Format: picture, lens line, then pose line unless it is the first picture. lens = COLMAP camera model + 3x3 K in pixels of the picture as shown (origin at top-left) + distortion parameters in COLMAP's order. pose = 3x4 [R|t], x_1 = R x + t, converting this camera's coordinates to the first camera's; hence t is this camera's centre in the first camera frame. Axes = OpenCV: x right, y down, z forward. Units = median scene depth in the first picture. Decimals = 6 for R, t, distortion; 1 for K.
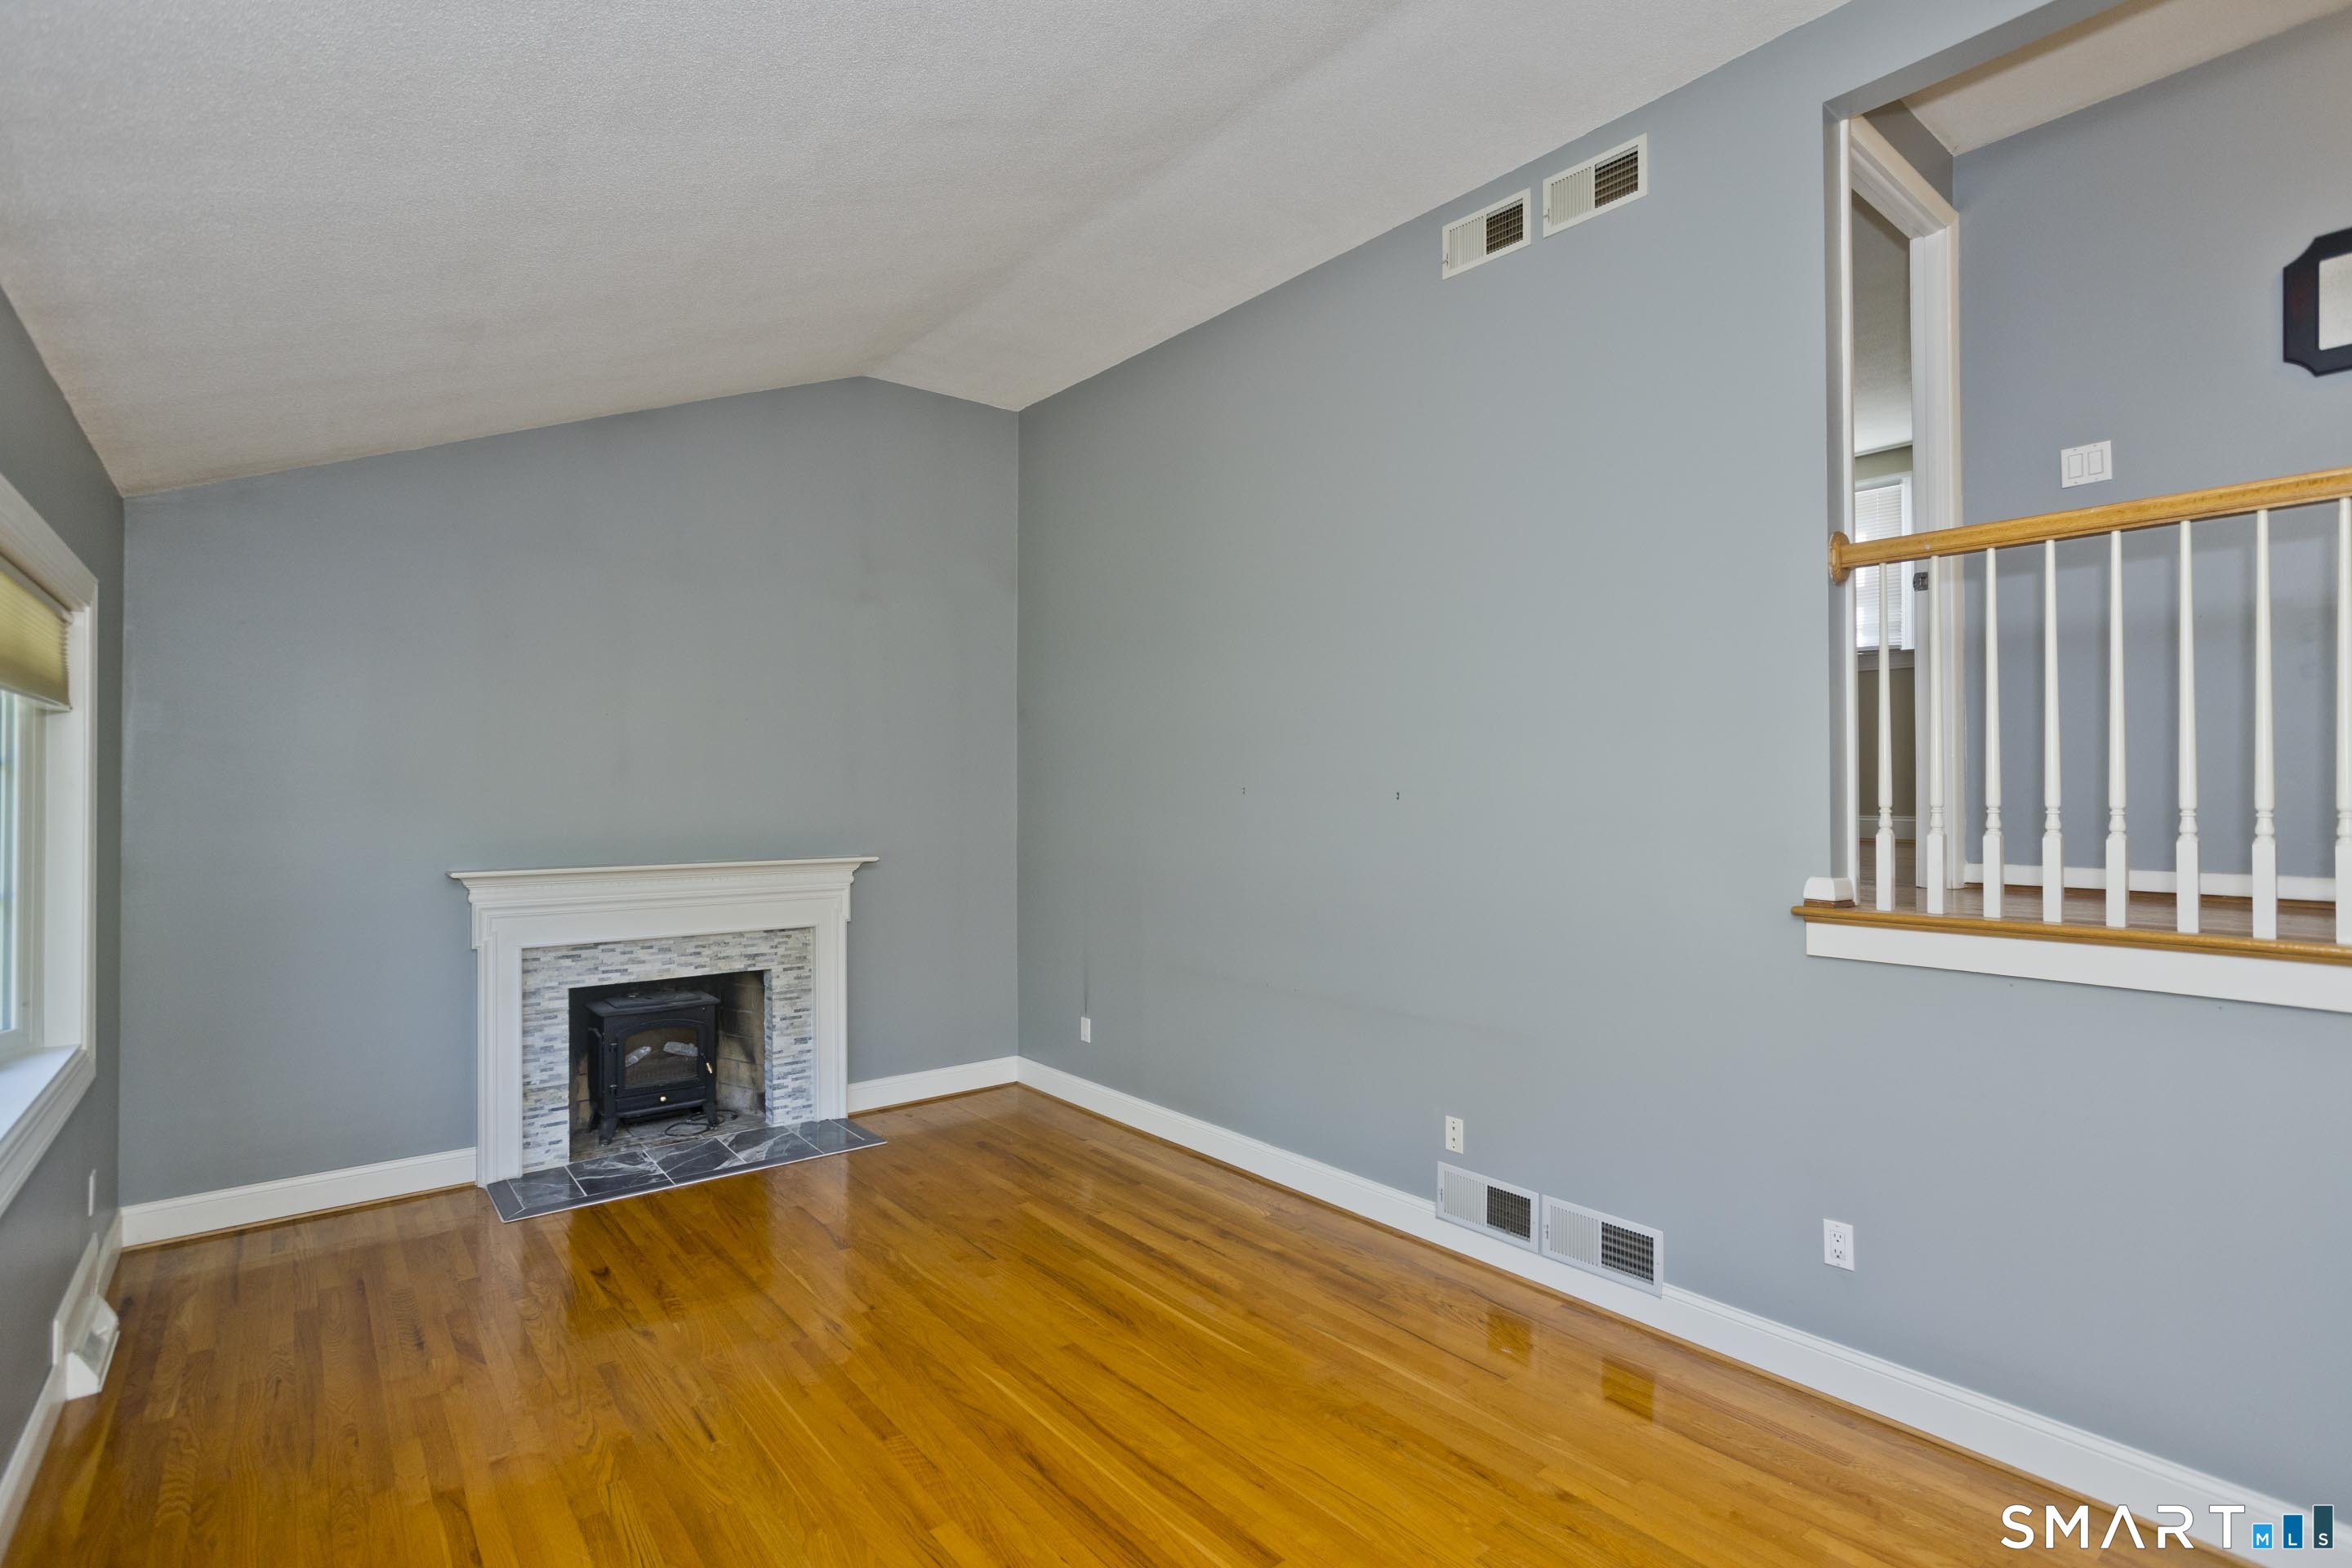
lens RADIAL K [[1148.0, 0, 1176.1], [0, 1148.0, 767.5], [0, 0, 1]] dist [-0.042031, 0.025299]
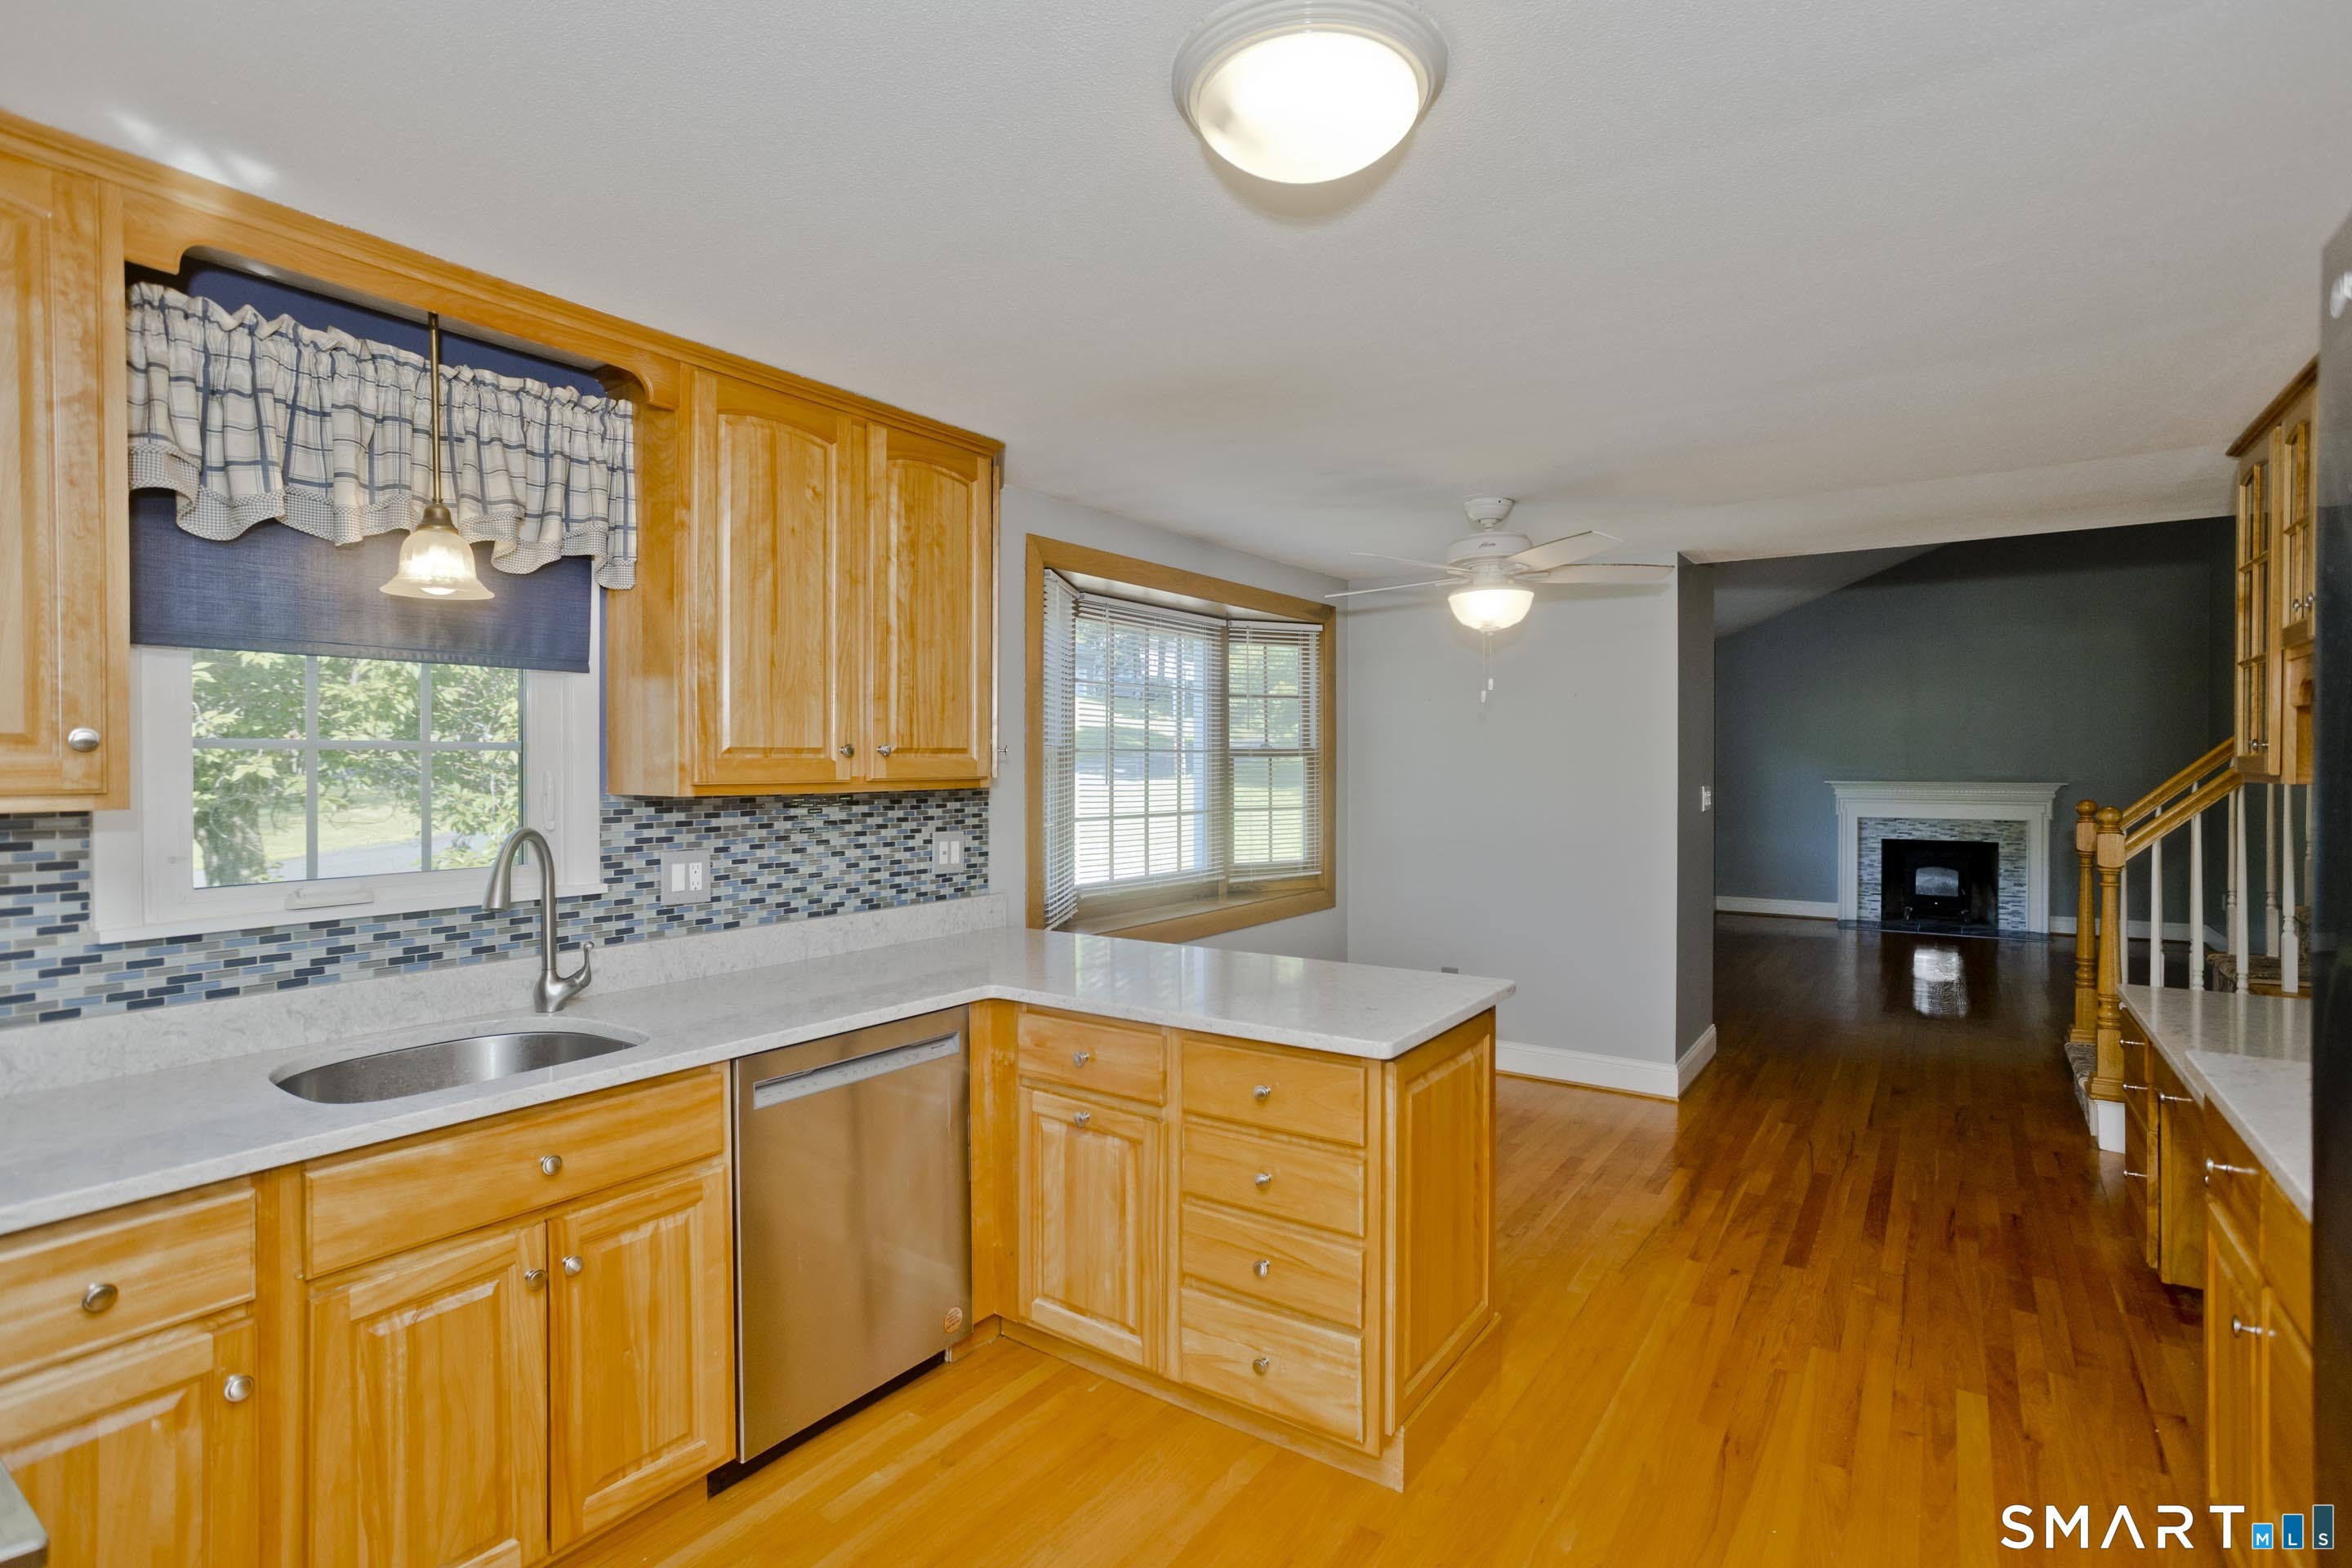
lens RADIAL K [[1148.0, 0, 1166.5], [0, 1148.0, 779.6], [0, 0, 1]] dist [-0.042031, 0.025299]
pose [[0.280384, 0.015501, -0.959763, 1.142382], [0.016677, 0.999640, 0.021017, 0.016843], [0.959743, -0.021899, 0.280025, -0.891262]]
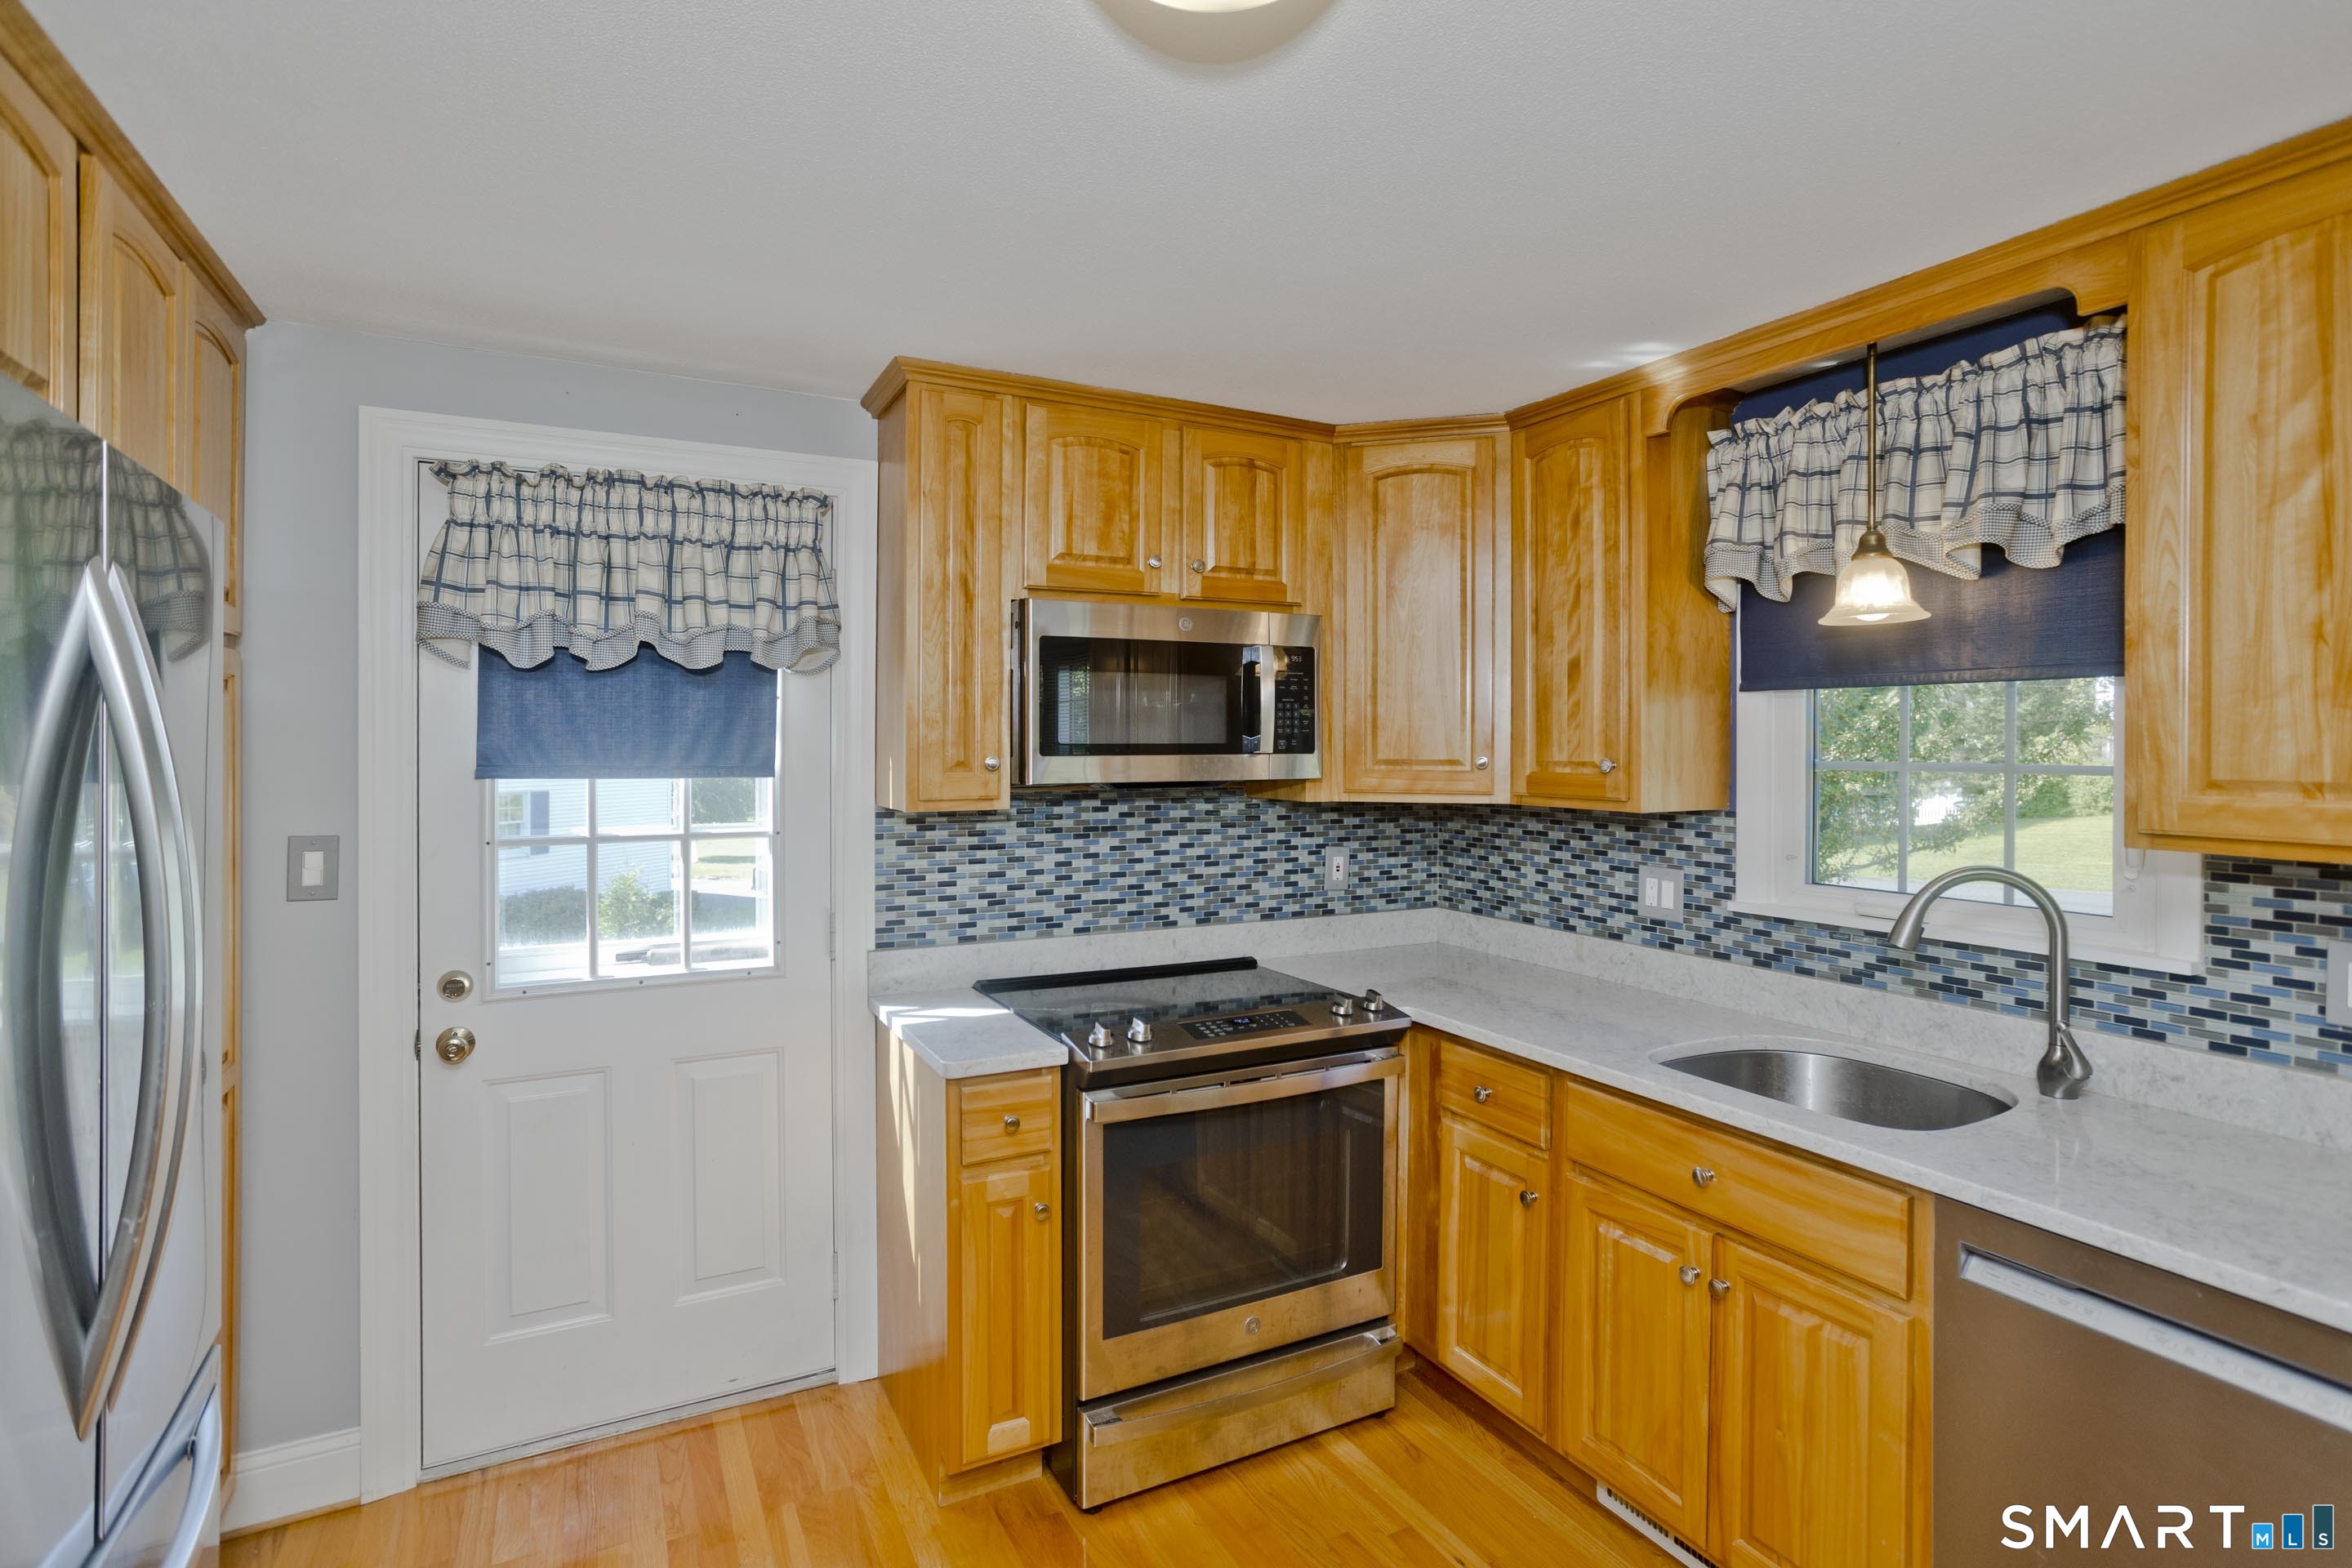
lens RADIAL K [[1148.0, 0, 1184.7], [0, 1148.0, 742.2], [0, 0, 1]] dist [-0.042031, 0.025299]
pose [[-0.983625, -0.001283, 0.180224, 0.811247], [-0.004216, 0.999865, -0.015890, 0.004500], [-0.180180, -0.016390, -0.983497, -0.541155]]
